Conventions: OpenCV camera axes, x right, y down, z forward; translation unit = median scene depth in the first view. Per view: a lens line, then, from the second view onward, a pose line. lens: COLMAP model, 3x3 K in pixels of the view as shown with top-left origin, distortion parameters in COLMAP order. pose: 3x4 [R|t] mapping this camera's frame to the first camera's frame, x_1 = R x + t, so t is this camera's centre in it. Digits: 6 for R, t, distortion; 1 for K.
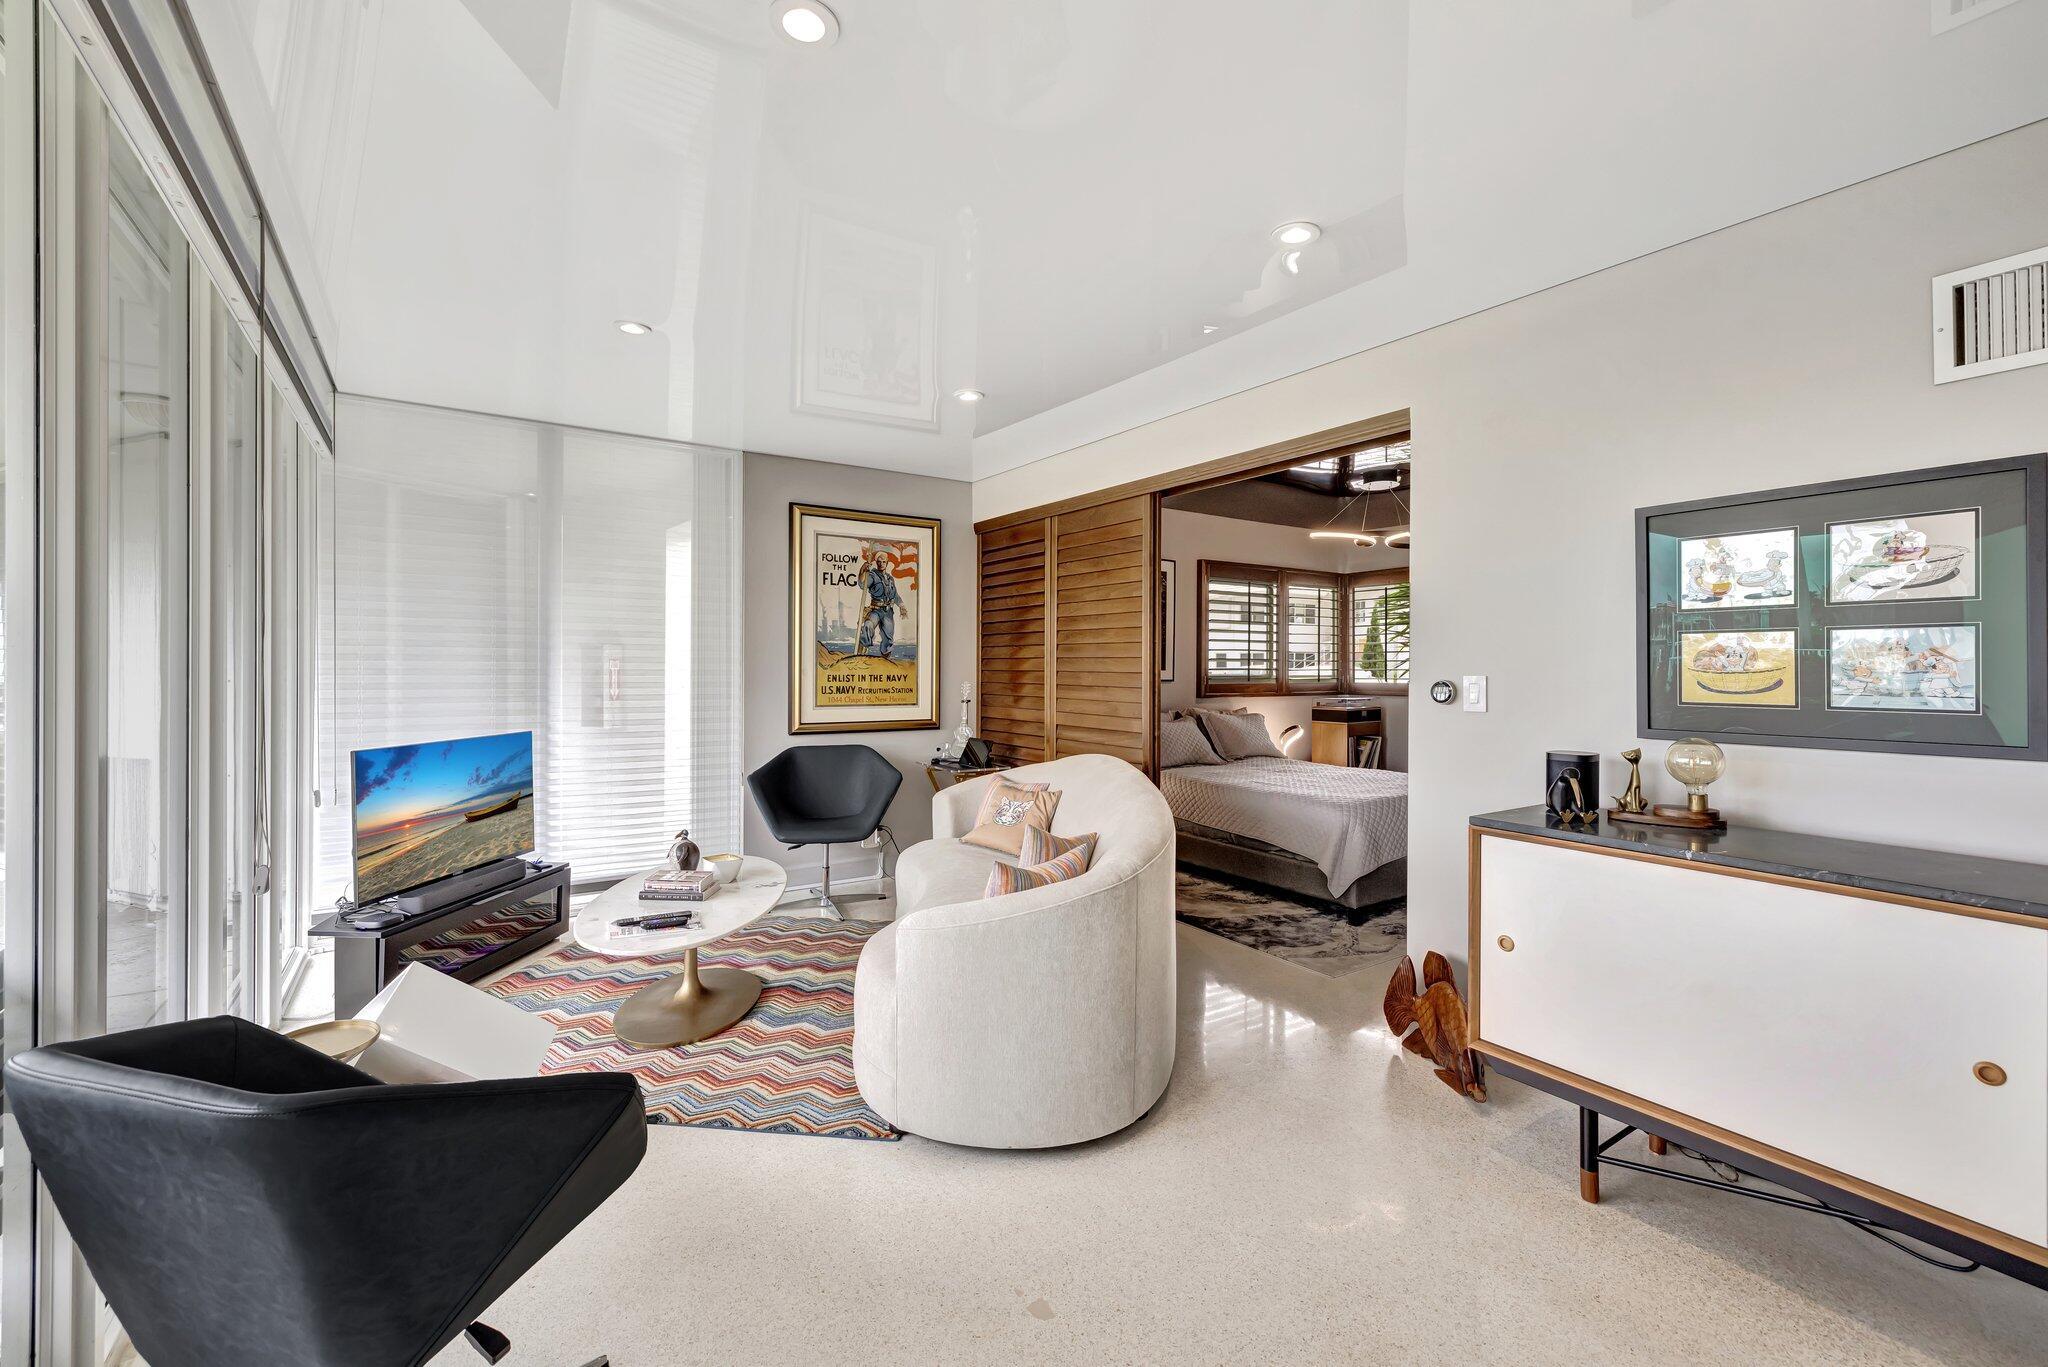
lens RADIAL K [[860.3, 0, 1015.9], [0, 860.3, 674.0], [0, 0, 1]] dist [0.002058, -0.000224]
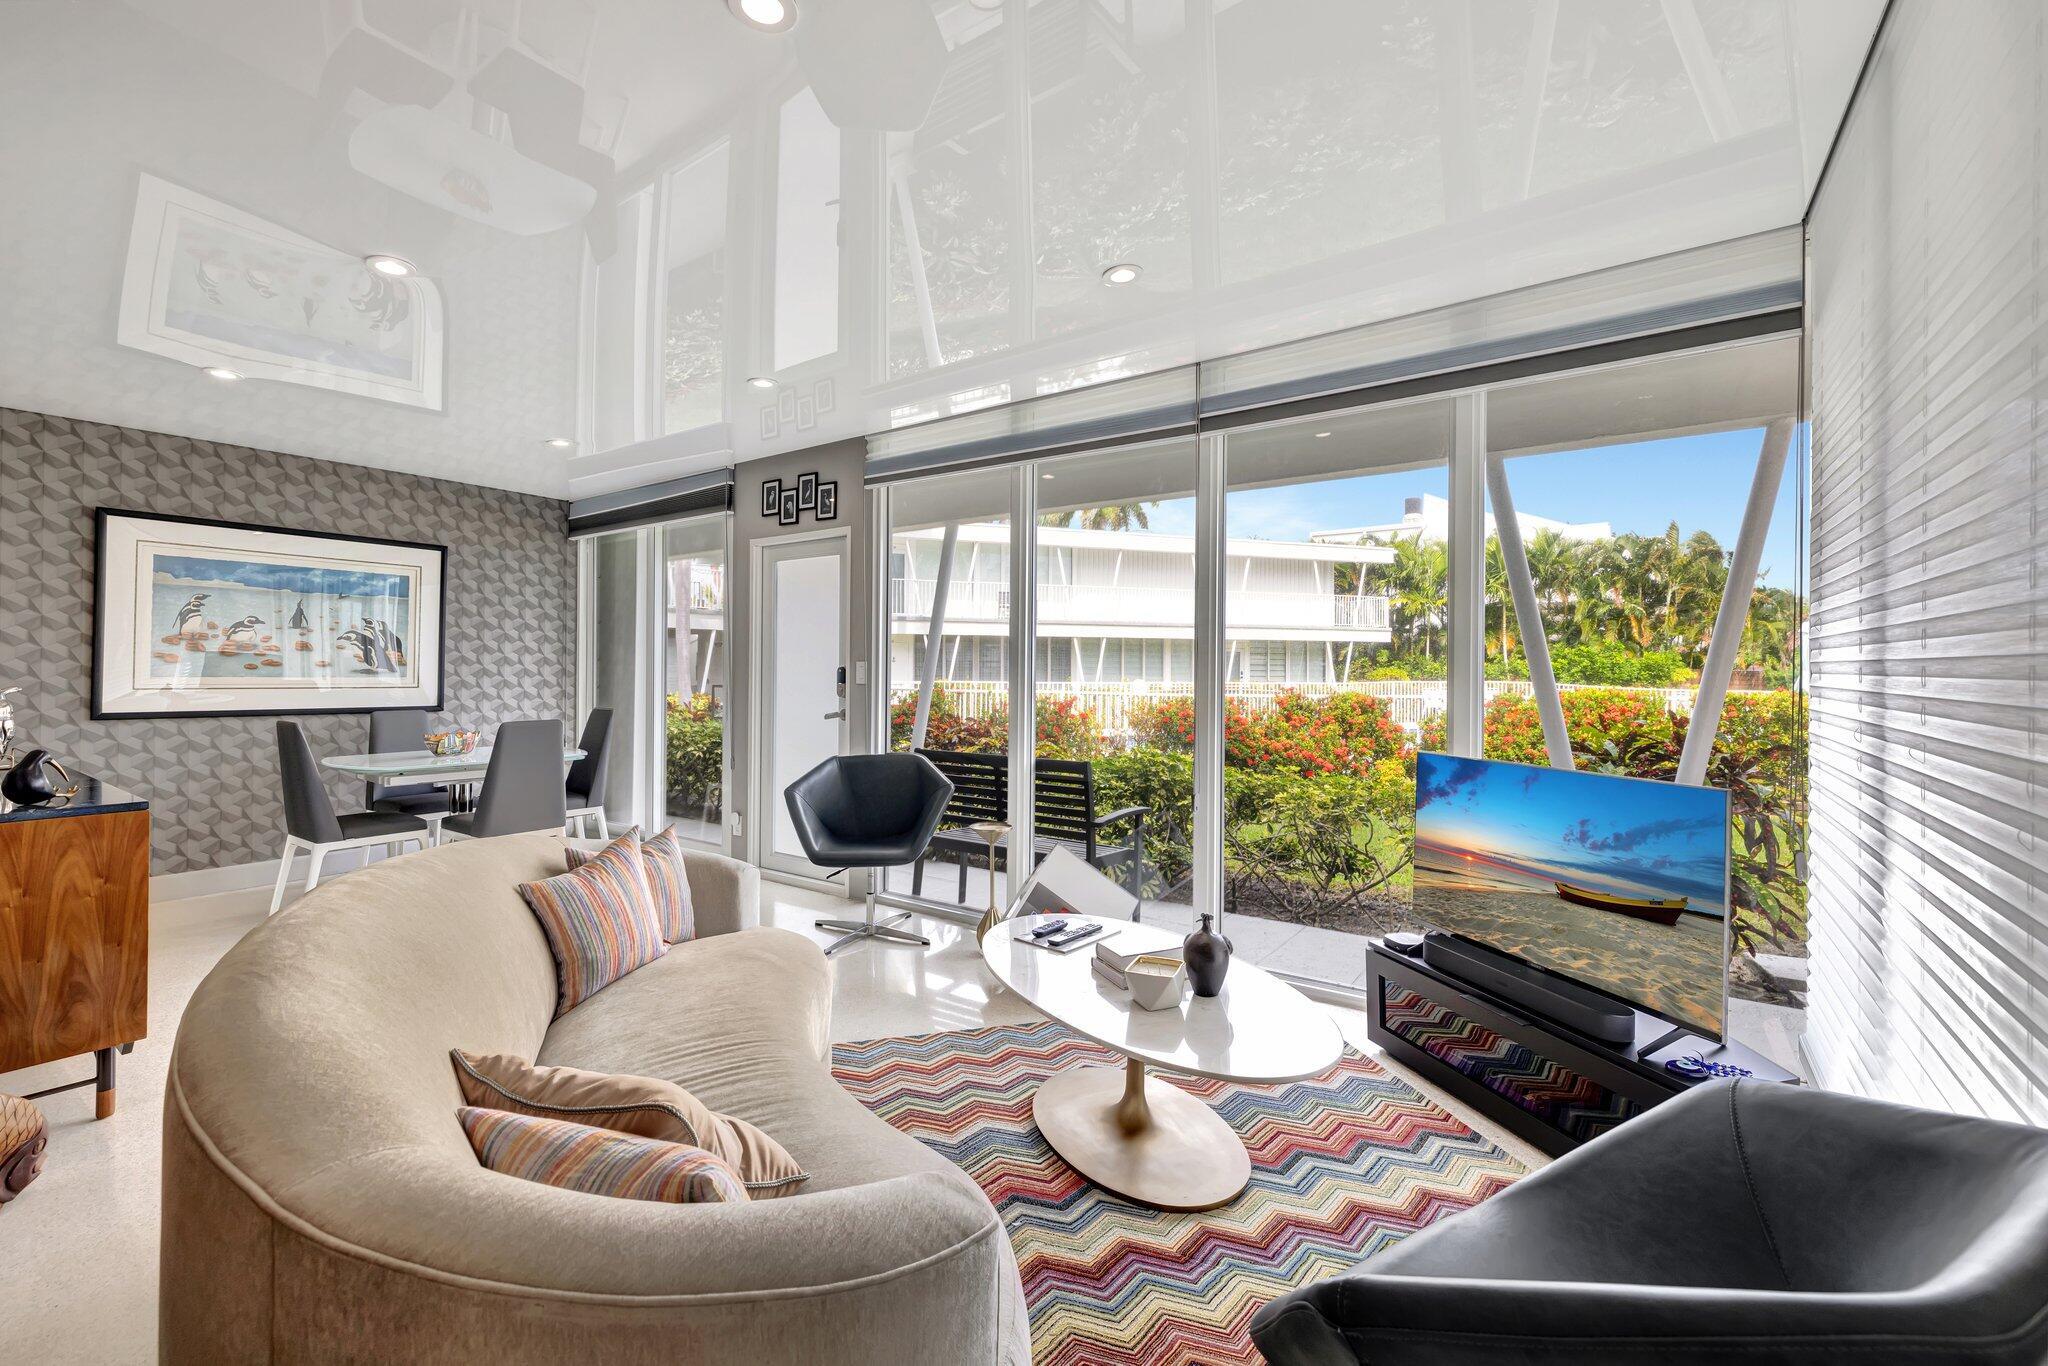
lens RADIAL K [[856.7, 0, 1006.6], [0, 856.7, 664.7], [0, 0, 1]] dist [0.001726, 0.000166]
pose [[-0.937274, -0.007980, -0.348503, -0.021195], [-0.010034, 0.999941, 0.004089, -0.001357], [0.348450, 0.007329, -0.937299, 1.157820]]
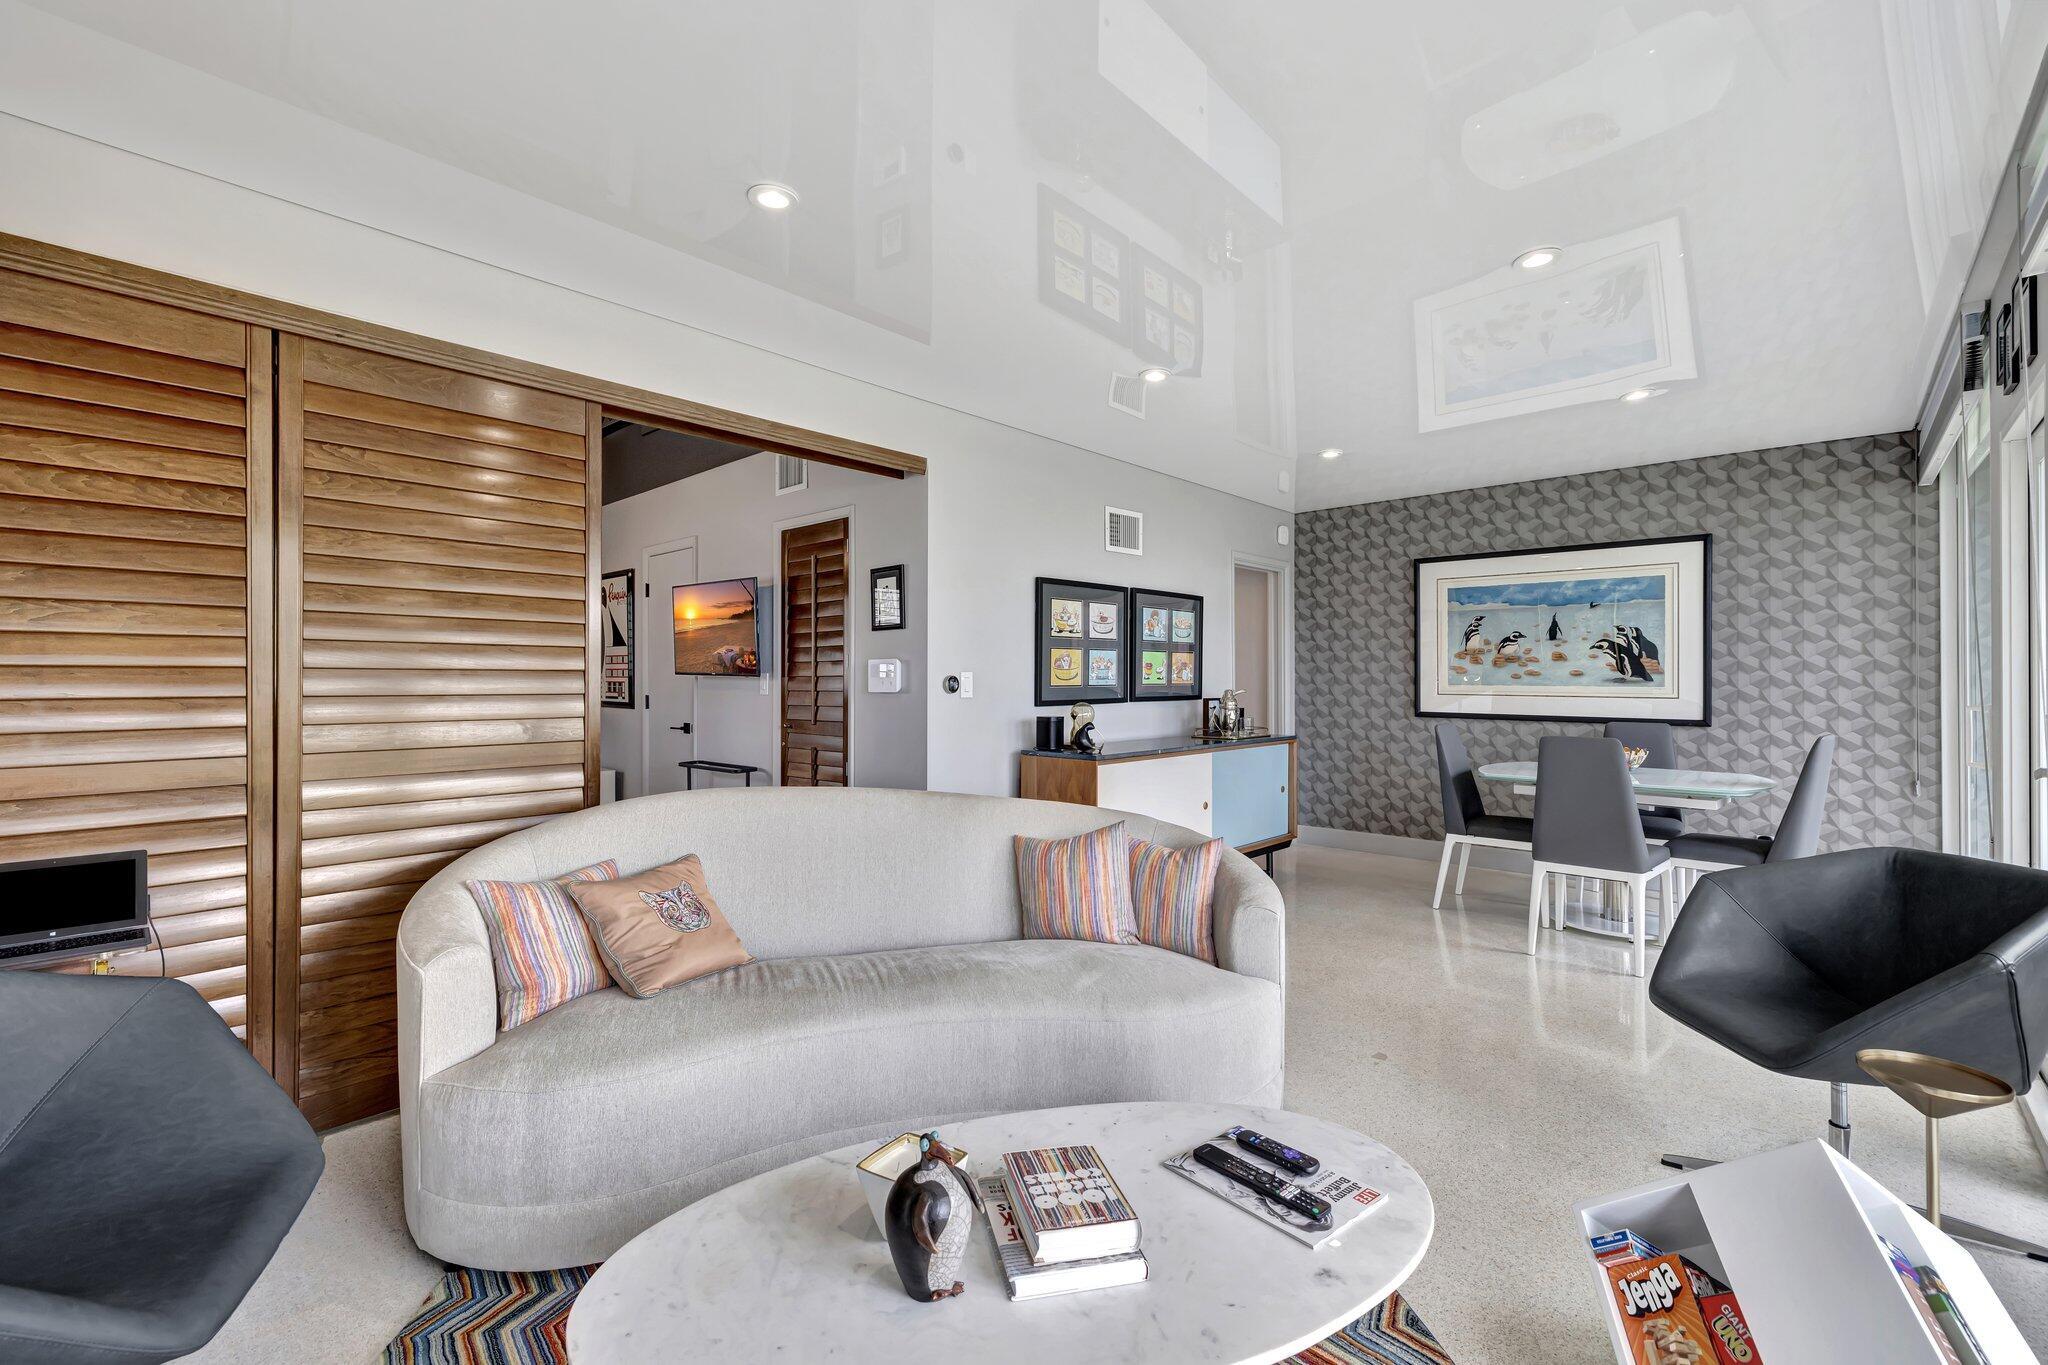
lens RADIAL K [[860.3, 0, 1015.9], [0, 860.3, 673.0], [0, 0, 1]] dist [0.002058, -0.000224]
pose [[-0.229323, 0.005134, 0.973337, -0.534472], [0.011875, 0.999926, -0.002476, 0.004892], [-0.973278, 0.010991, -0.229367, 0.787885]]
